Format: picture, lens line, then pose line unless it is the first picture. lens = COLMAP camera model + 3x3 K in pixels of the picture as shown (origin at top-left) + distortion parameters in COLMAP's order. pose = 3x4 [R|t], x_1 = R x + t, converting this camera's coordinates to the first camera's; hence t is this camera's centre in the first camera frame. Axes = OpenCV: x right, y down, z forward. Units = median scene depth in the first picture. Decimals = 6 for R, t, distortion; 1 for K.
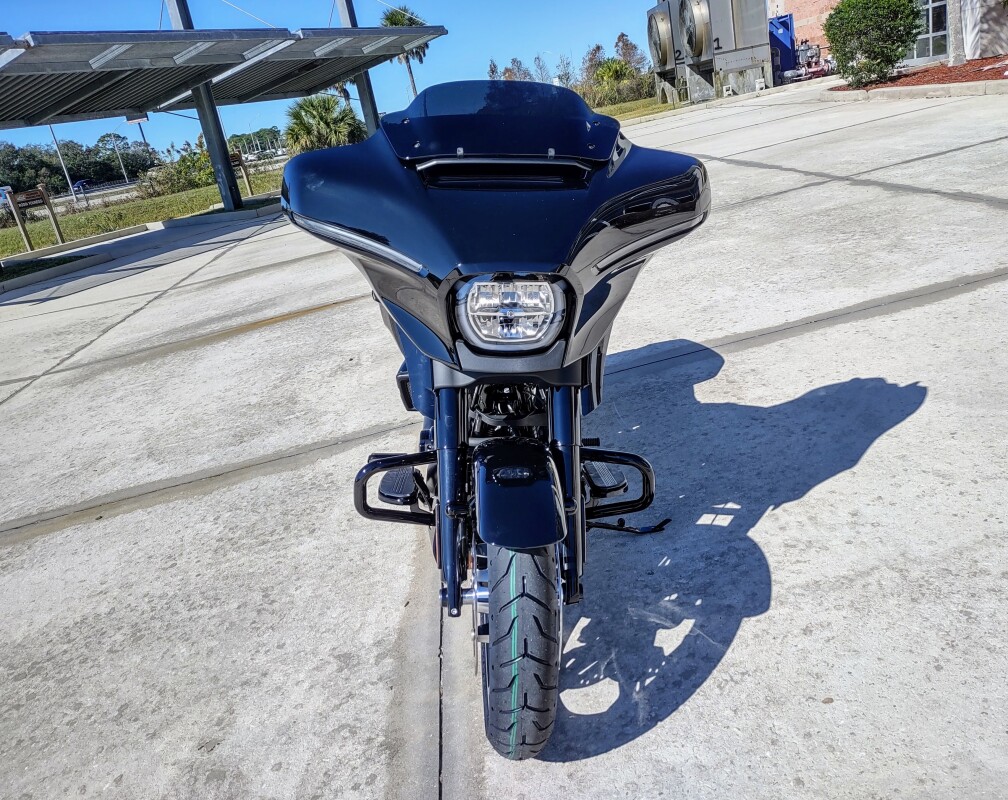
lens RADIAL K [[827.3, 0, 508.8], [0, 827.3, 402.3], [0, 0, 1]] dist [0.017110, 0.005155]
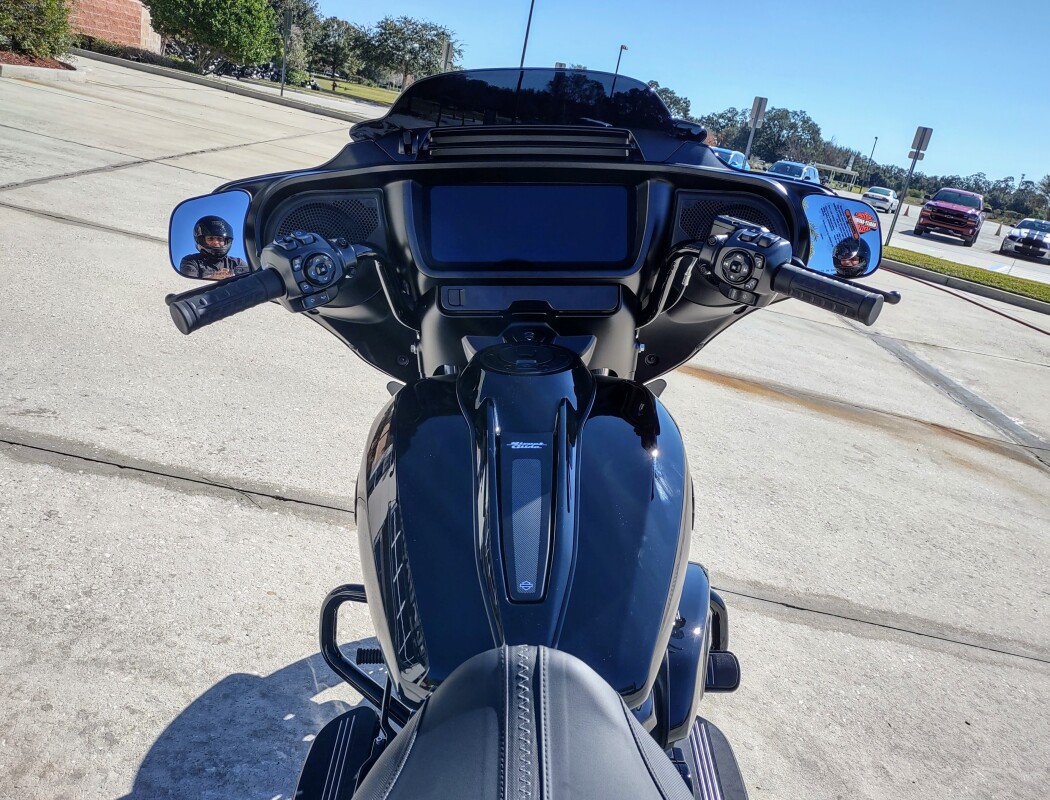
lens RADIAL K [[828.2, 0, 529.5], [0, 828.2, 391.7], [0, 0, 1]] dist [0.009556, 0.001656]
pose [[-0.998946, -0.024389, 0.038898, -0.004645], [0.004359, 0.793030, 0.609168, -0.084433], [-0.045704, 0.608695, -0.792087, 0.243045]]
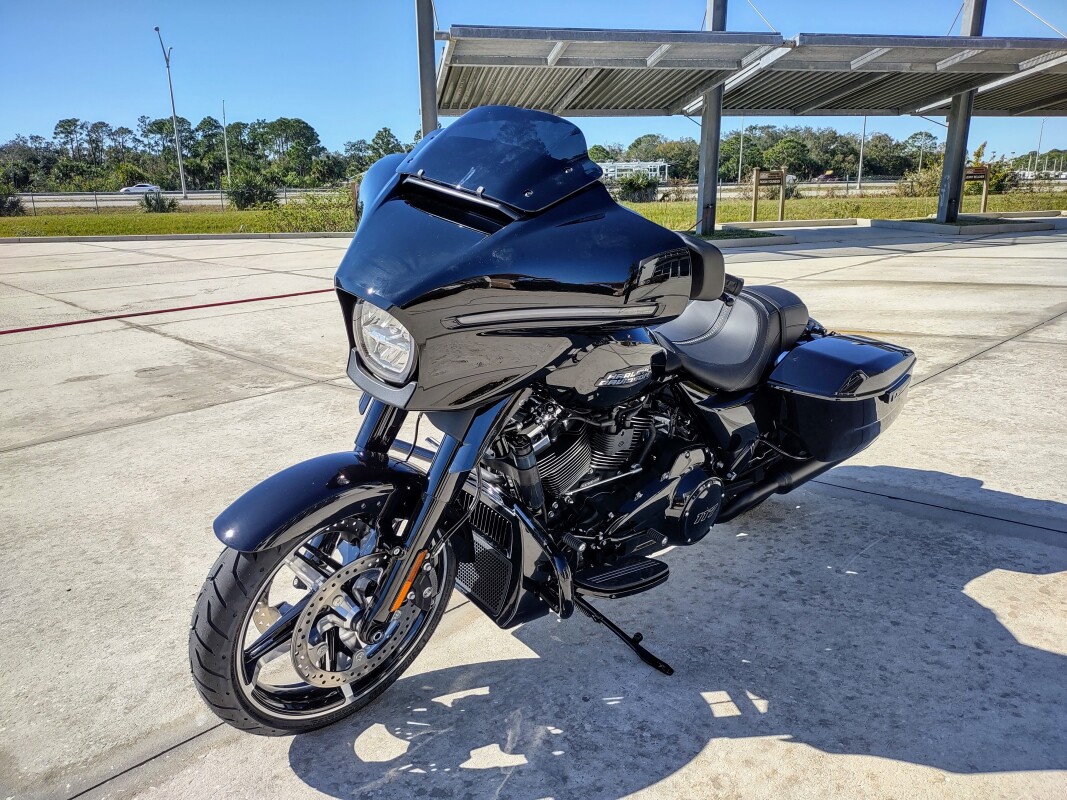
lens RADIAL K [[791.7, 0, 530.9], [0, 791.7, 397.2], [0, 0, 1]] dist [0.004455, -0.004359]
pose [[0.630558, 0.358267, -0.688507, 0.106609], [-0.349944, 0.923037, 0.159815, -0.034521], [0.692774, 0.140166, 0.707402, 0.062801]]
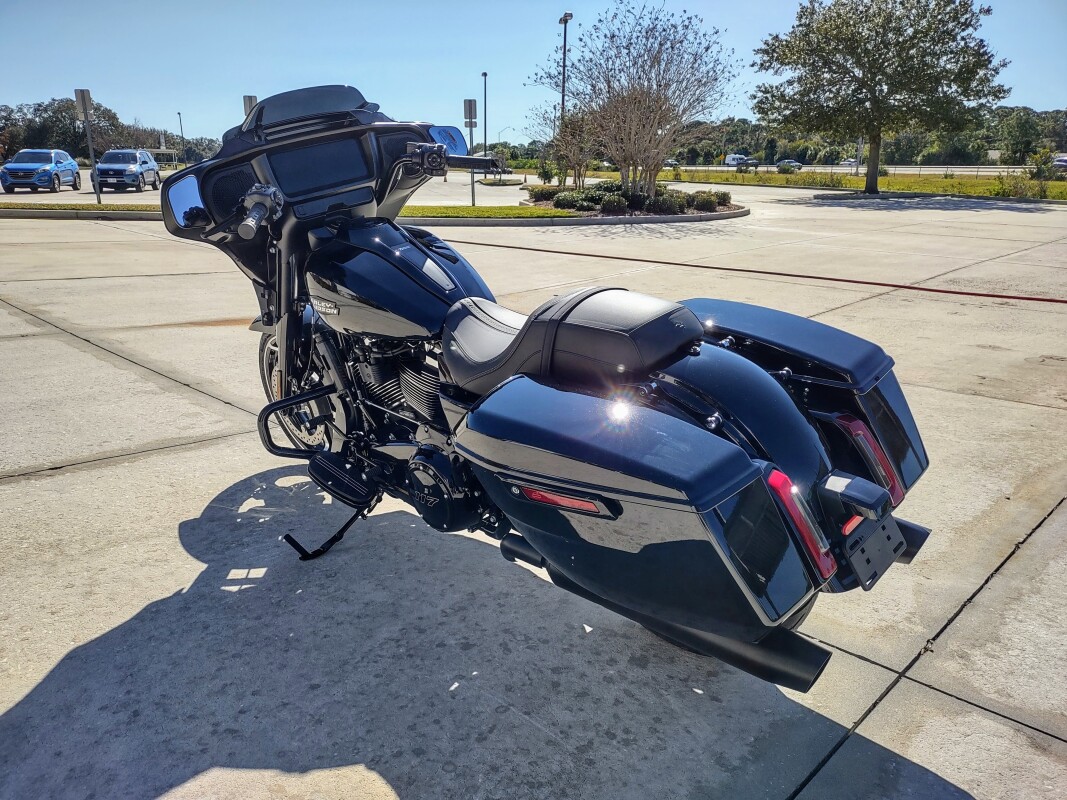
lens RADIAL K [[791.7, 0, 537.3], [0, 791.7, 403.0], [0, 0, 1]] dist [0.004455, -0.004359]
pose [[-0.728134, 0.358688, -0.584093, 0.091167], [-0.108163, 0.781344, 0.614656, -0.116460], [0.676847, 0.510729, -0.530126, 0.314155]]
